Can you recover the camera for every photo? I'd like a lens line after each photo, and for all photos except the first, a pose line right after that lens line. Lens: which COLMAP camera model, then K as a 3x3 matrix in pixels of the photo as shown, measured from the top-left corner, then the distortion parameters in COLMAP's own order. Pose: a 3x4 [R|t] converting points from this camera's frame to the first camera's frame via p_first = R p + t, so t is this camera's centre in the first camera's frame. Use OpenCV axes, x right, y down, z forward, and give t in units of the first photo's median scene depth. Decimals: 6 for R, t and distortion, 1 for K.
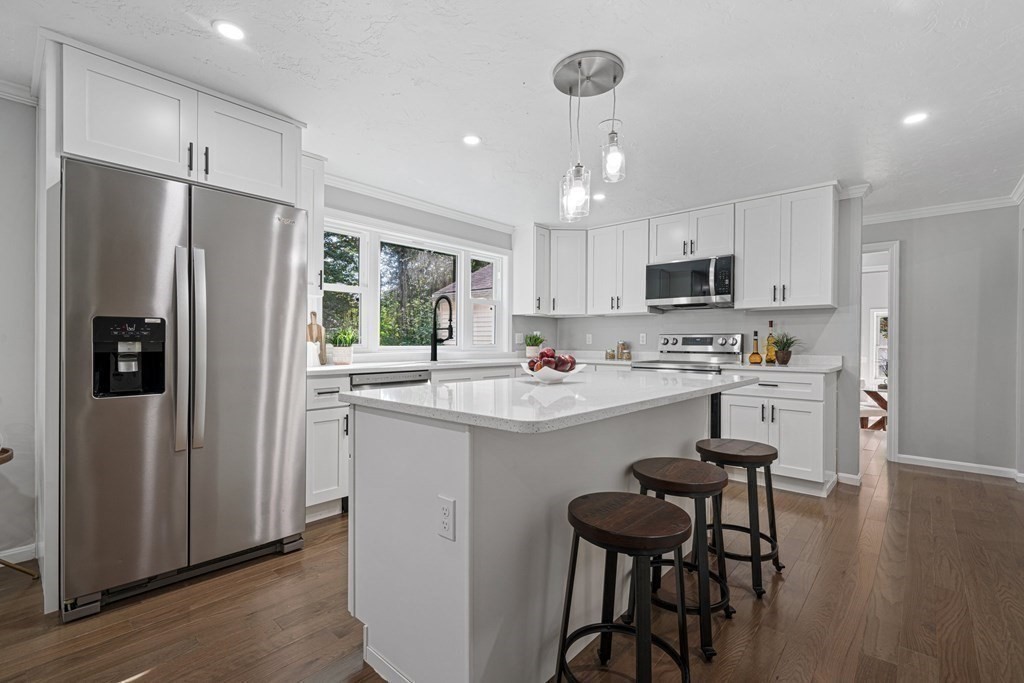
lens RADIAL K [[457.3, 0, 512.1], [0, 457.3, 342.6], [0, 0, 1]] dist [-0.002506, -0.000099]
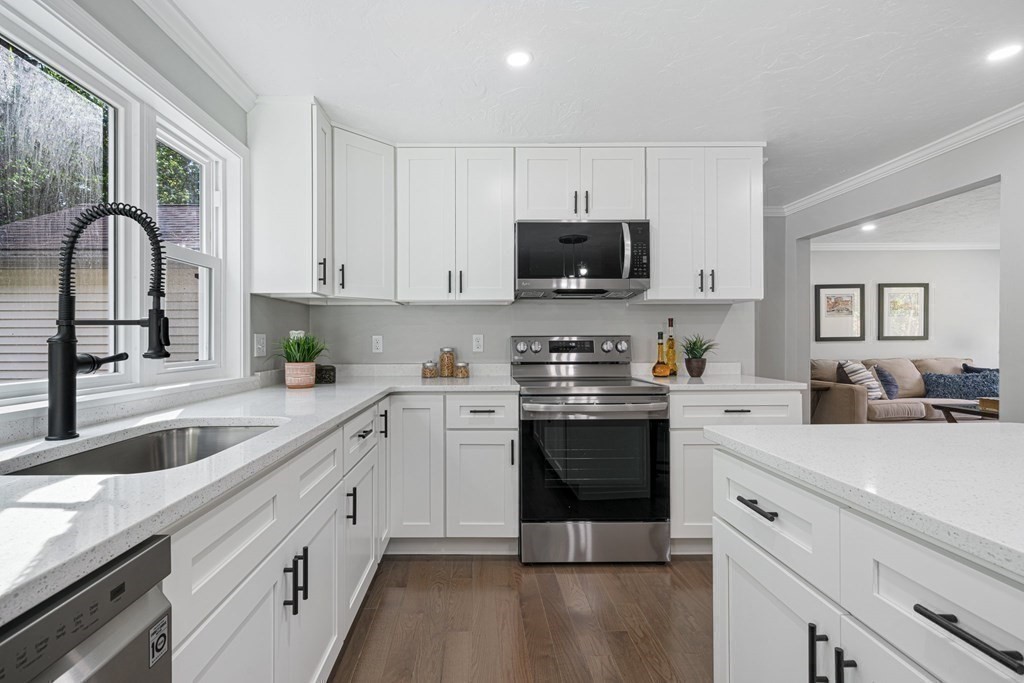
lens RADIAL K [[489.5, 0, 508.8], [0, 489.5, 340.8], [0, 0, 1]] dist [-0.002425, -0.000340]
pose [[0.741911, -0.009923, 0.670425, -0.152828], [0.009470, 0.999946, 0.004320, -0.015727], [-0.670431, 0.003144, 0.741965, 0.544082]]
